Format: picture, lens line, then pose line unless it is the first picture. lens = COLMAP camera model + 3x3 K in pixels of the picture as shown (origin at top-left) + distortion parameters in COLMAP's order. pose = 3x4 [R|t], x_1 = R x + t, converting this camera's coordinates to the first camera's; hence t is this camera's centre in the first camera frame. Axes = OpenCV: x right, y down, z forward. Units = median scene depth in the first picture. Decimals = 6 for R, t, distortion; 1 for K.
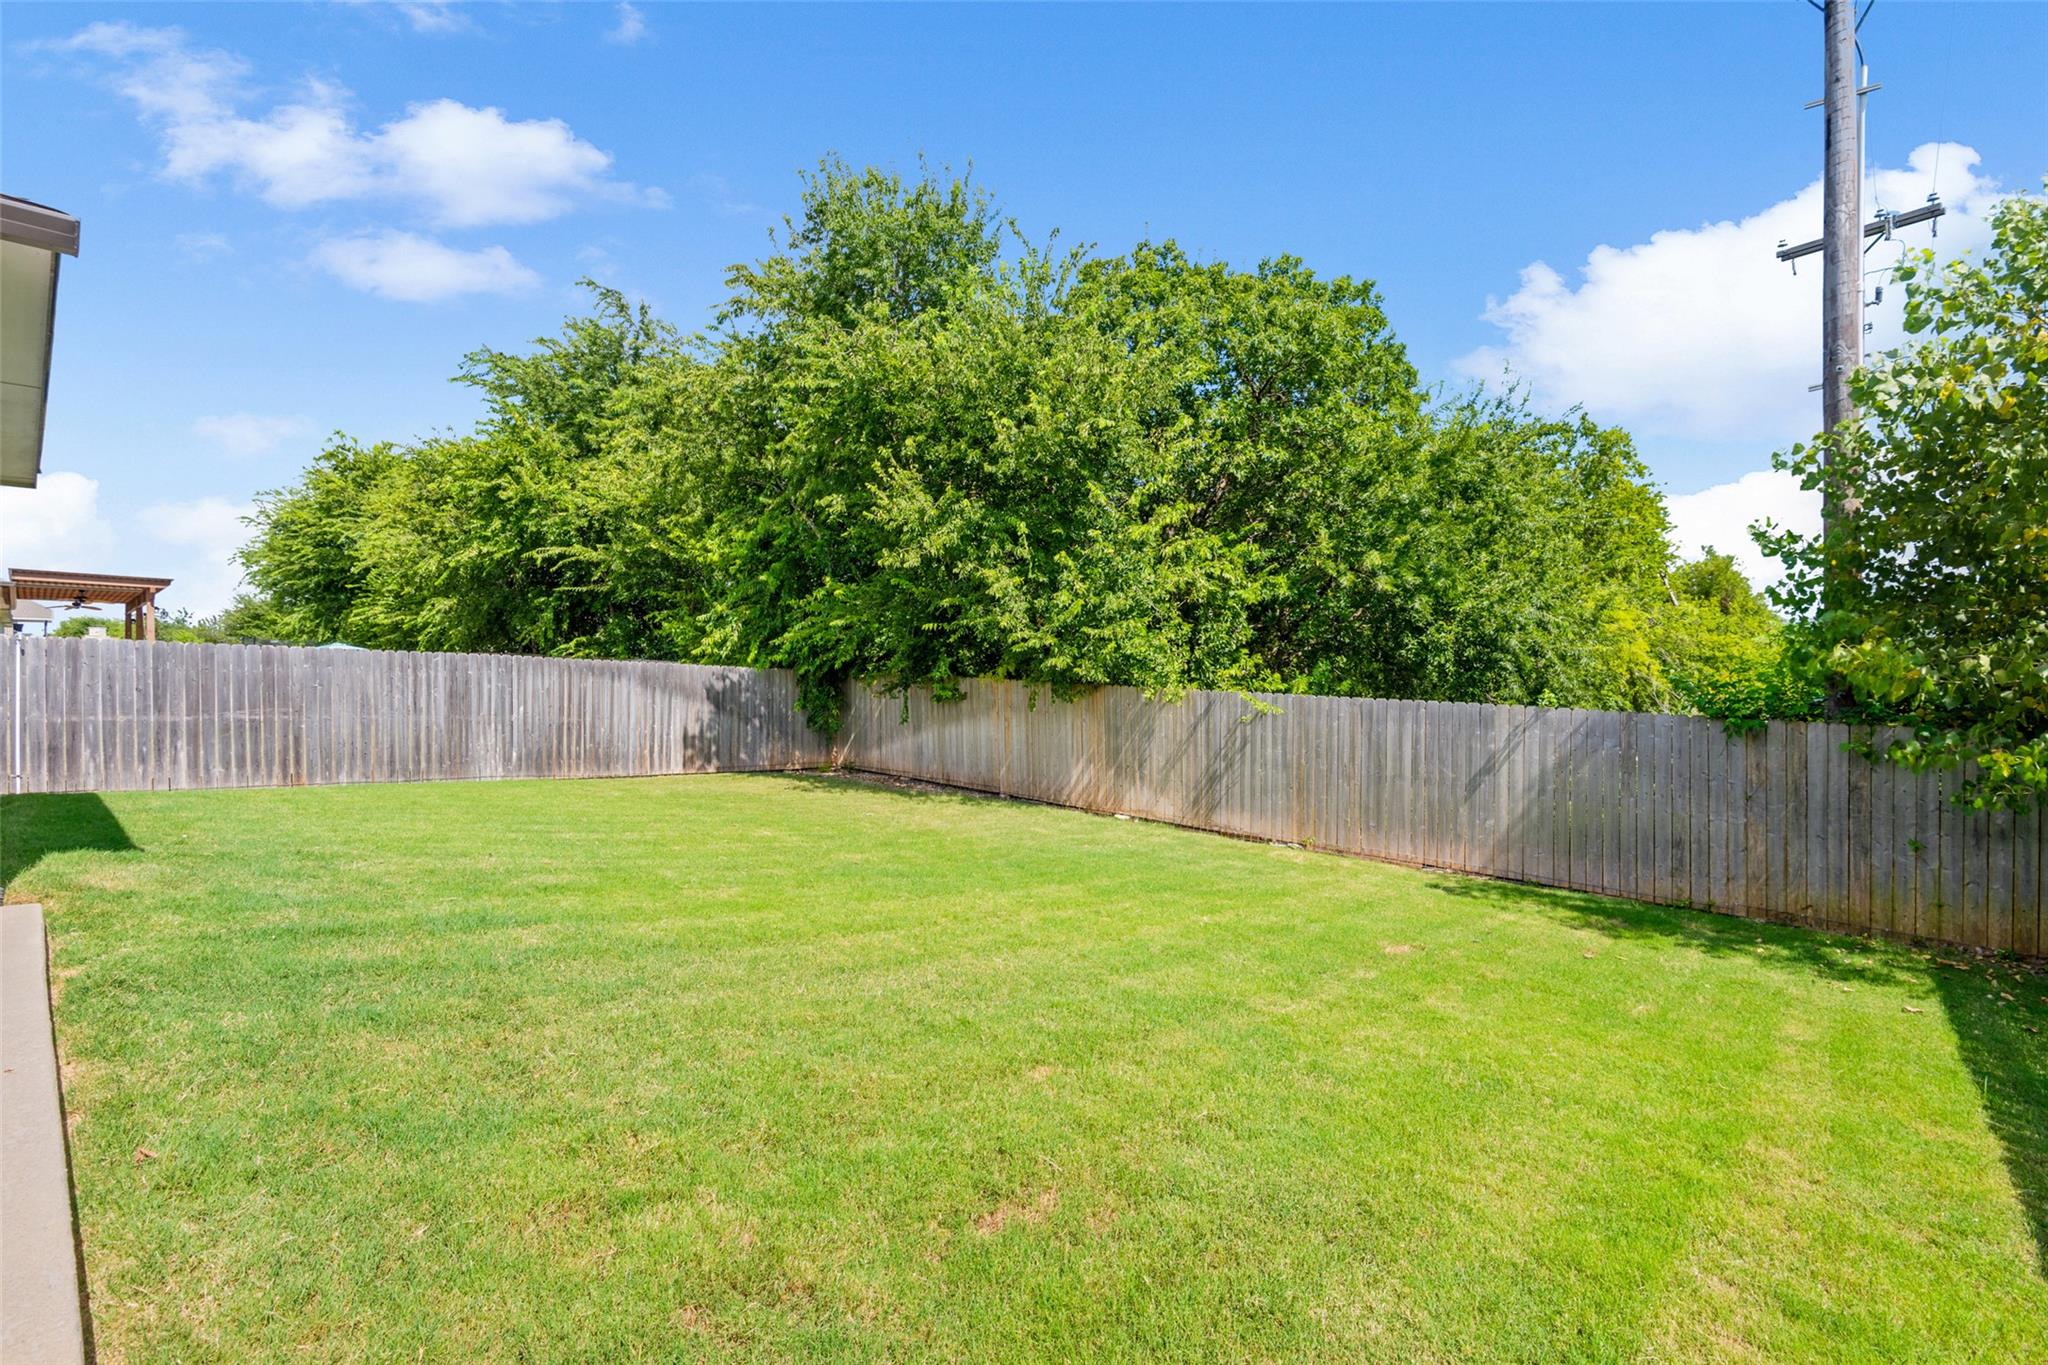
lens RADIAL K [[933.5, 0, 1016.6], [0, 933.5, 675.4], [0, 0, 1]] dist [0.003227, -0.007626]
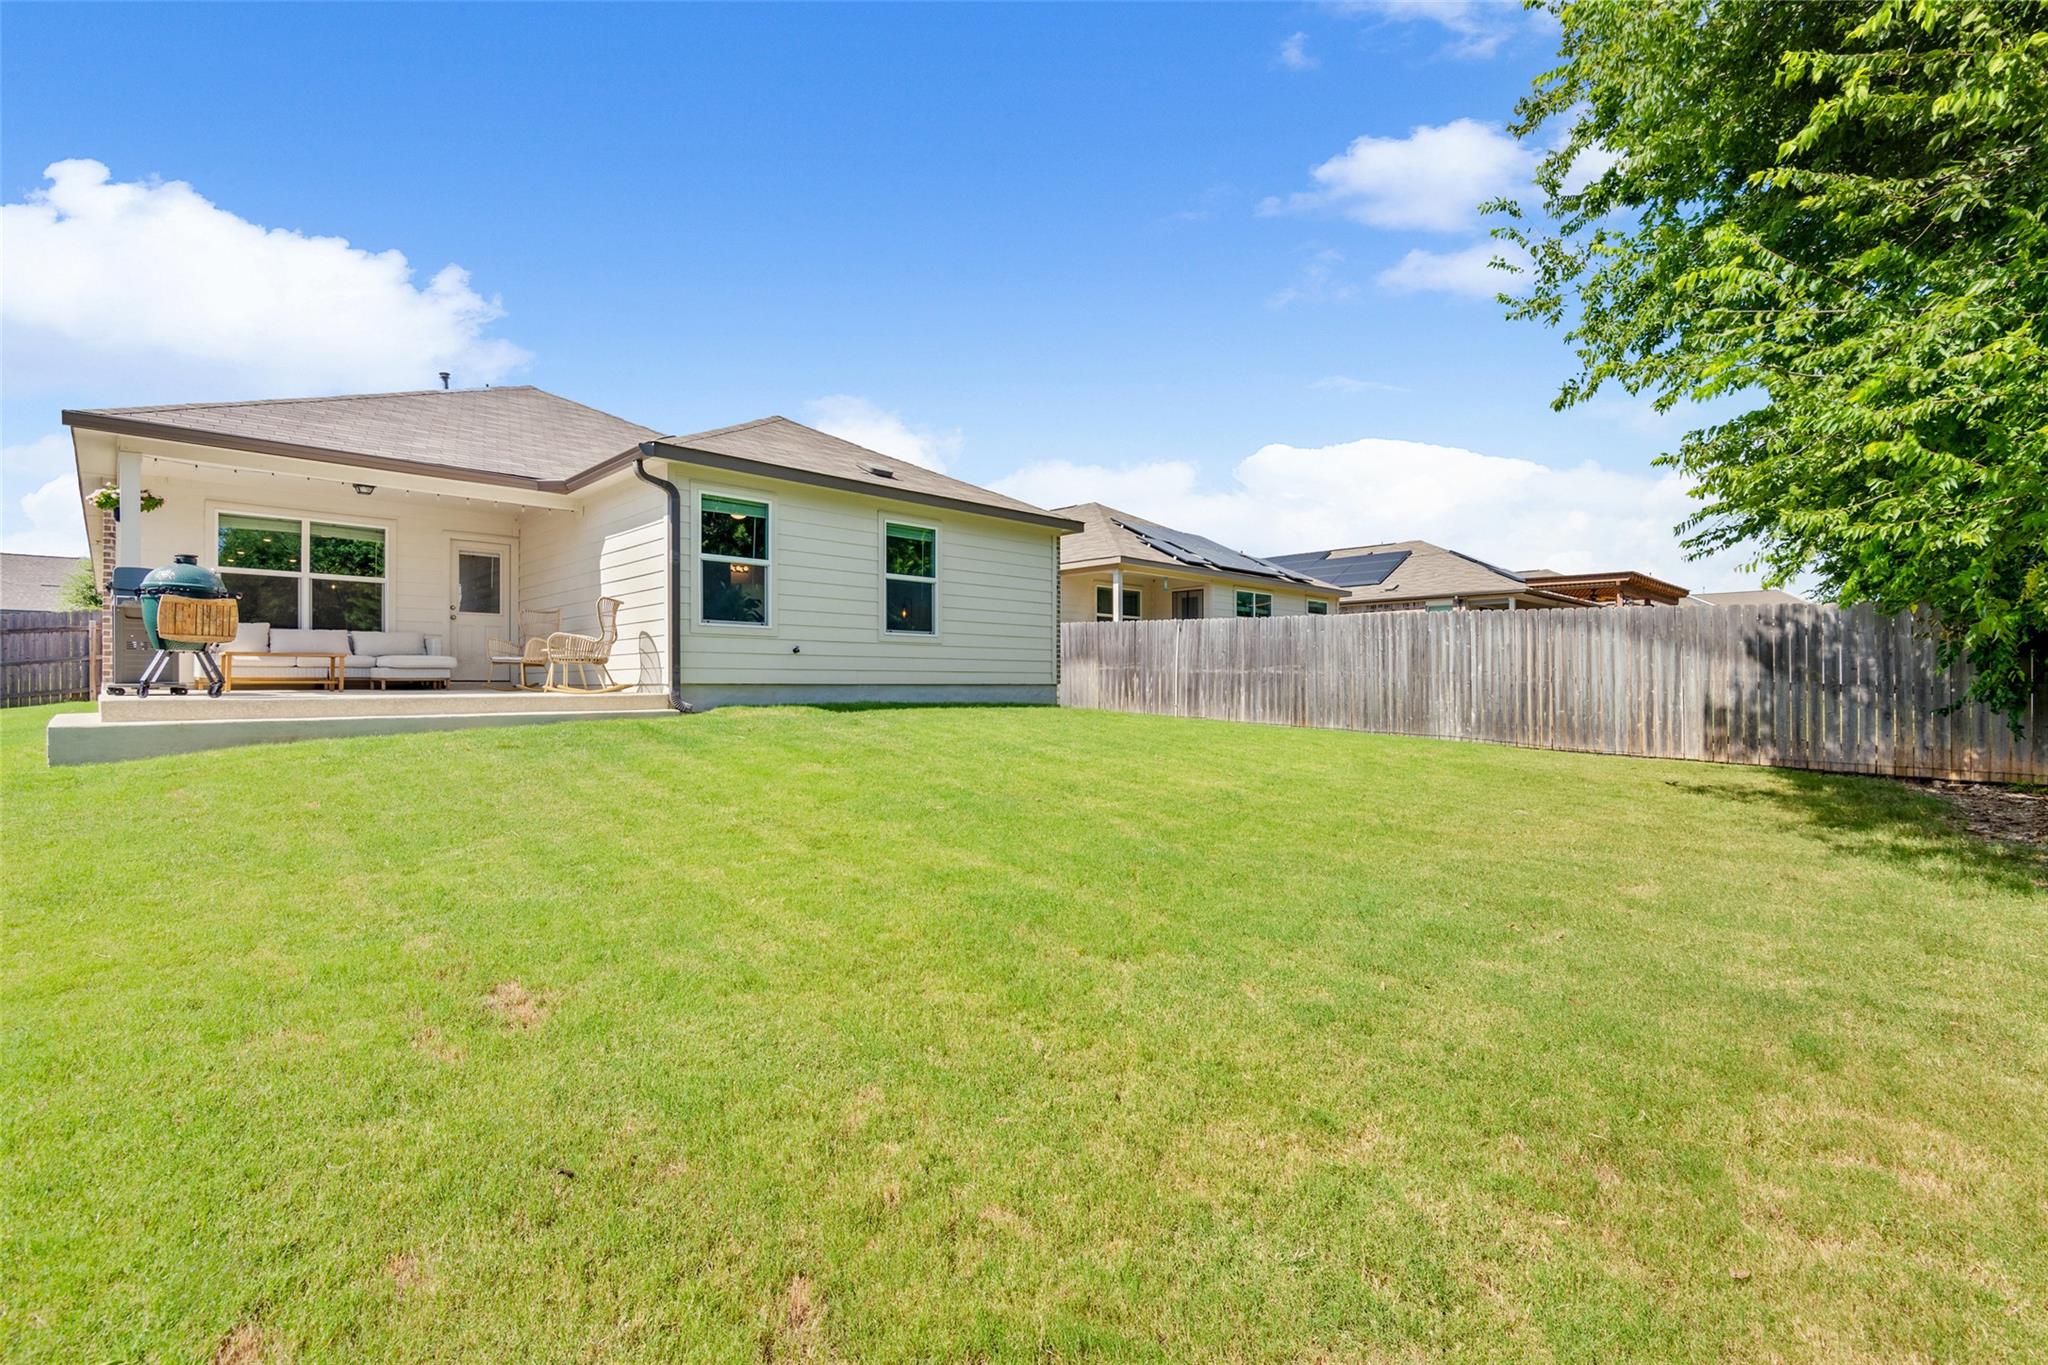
lens RADIAL K [[924.5, 0, 1025.1], [0, 924.5, 694.5], [0, 0, 1]] dist [-0.004016, -0.000749]
pose [[-0.034892, 0.011948, -0.999320, 0.490582], [0.005067, 0.999918, 0.011778, 0.060403], [0.999378, -0.004652, -0.034950, 0.696869]]
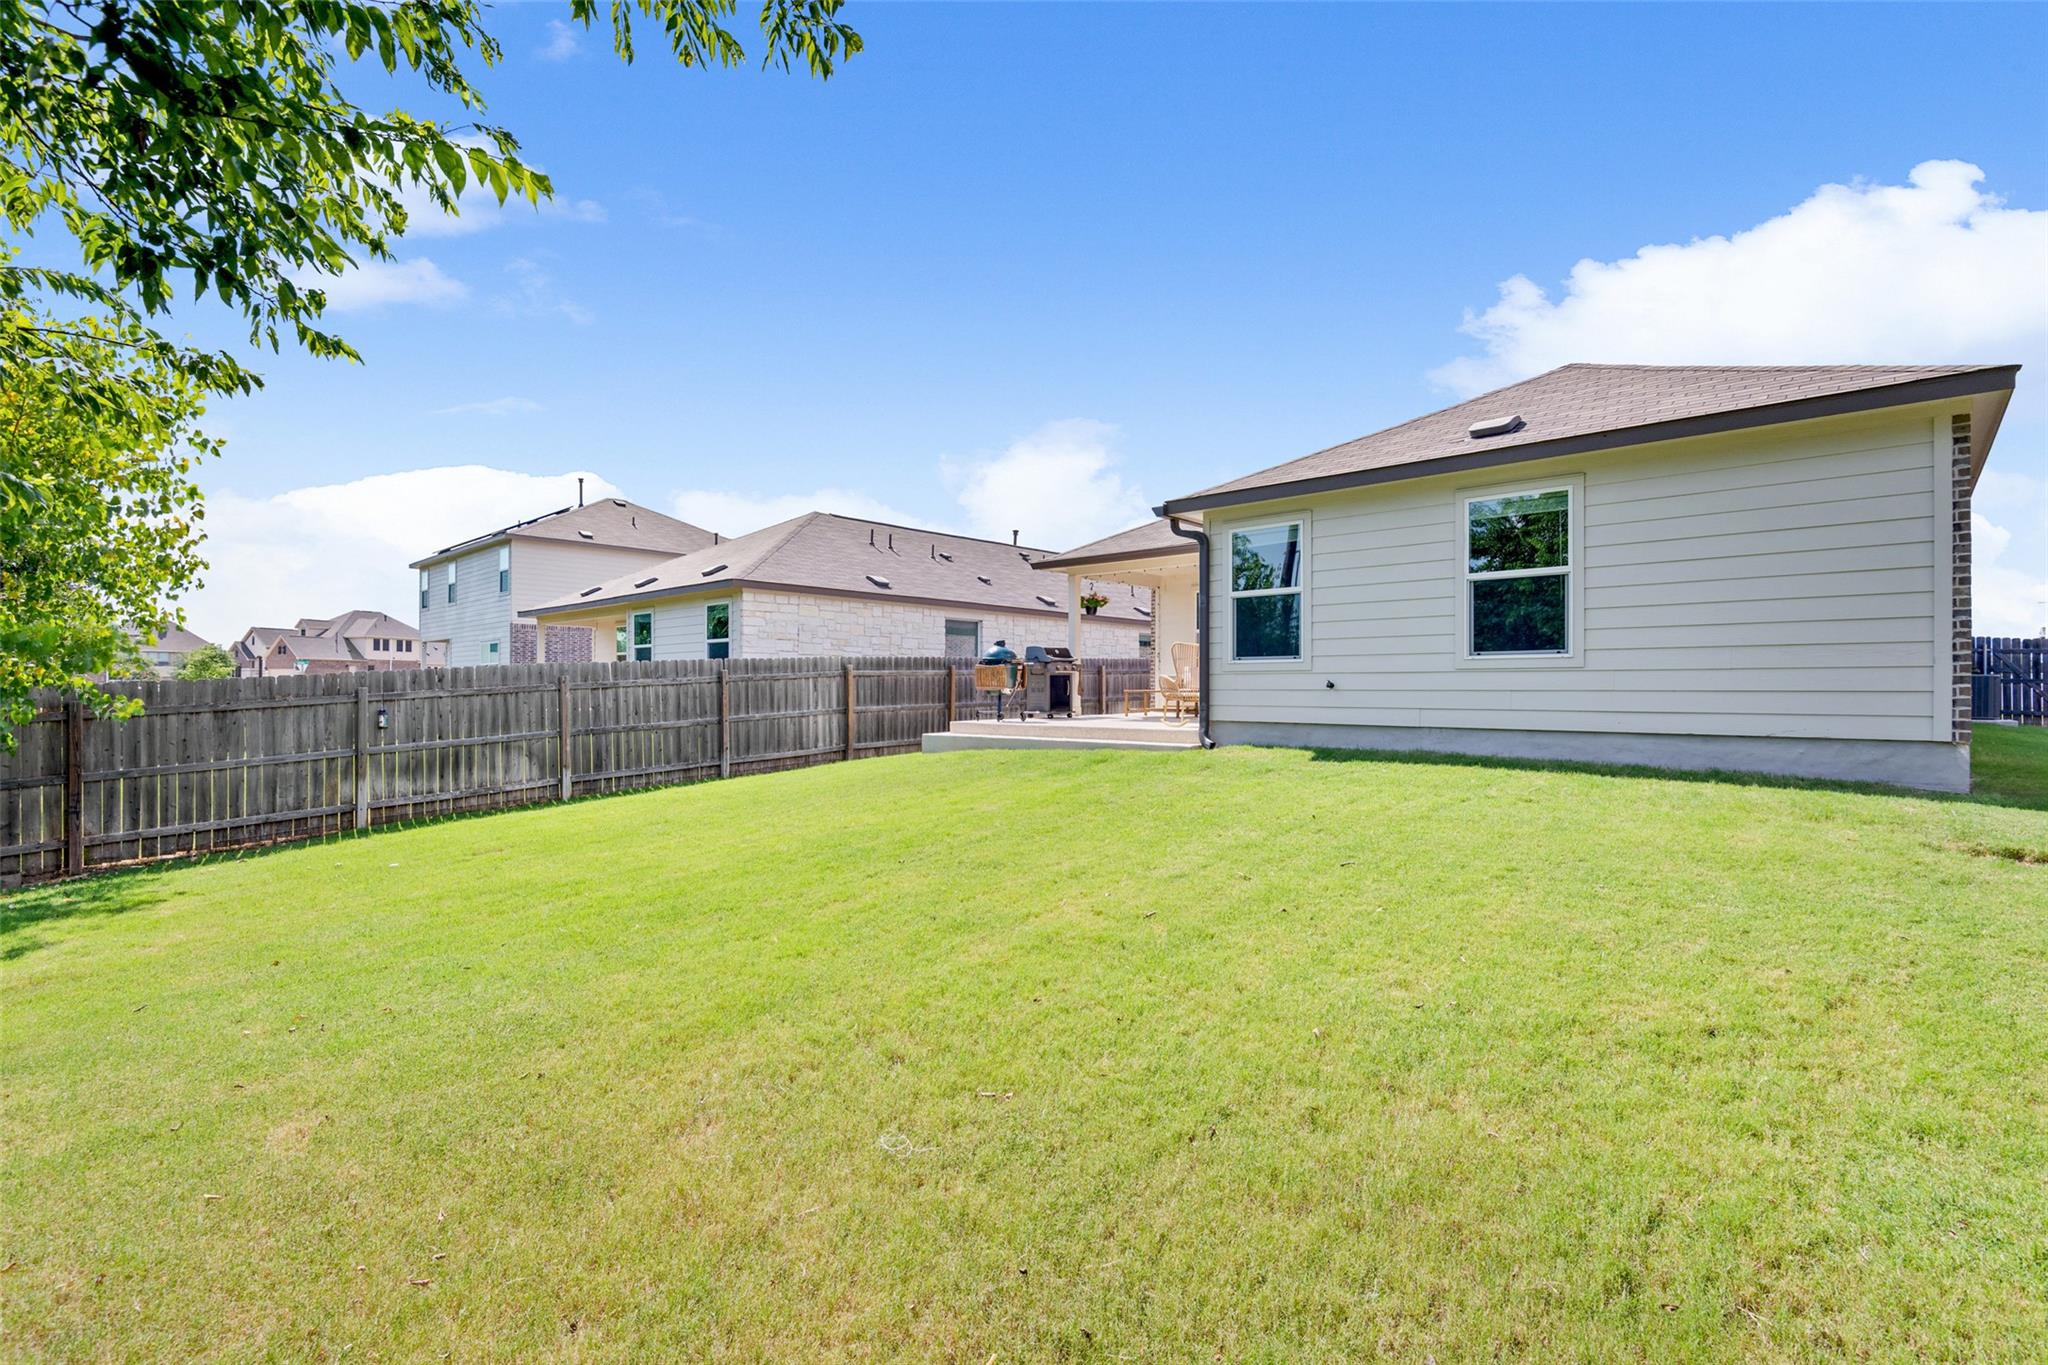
lens RADIAL K [[933.5, 0, 1026.8], [0, 933.5, 685.9], [0, 0, 1]] dist [0.003227, -0.007626]
pose [[-0.999997, -0.000916, 0.002215, -0.201355], [-0.000936, 0.999960, -0.008928, 0.032297], [-0.002206, -0.008930, -0.999958, 1.272356]]
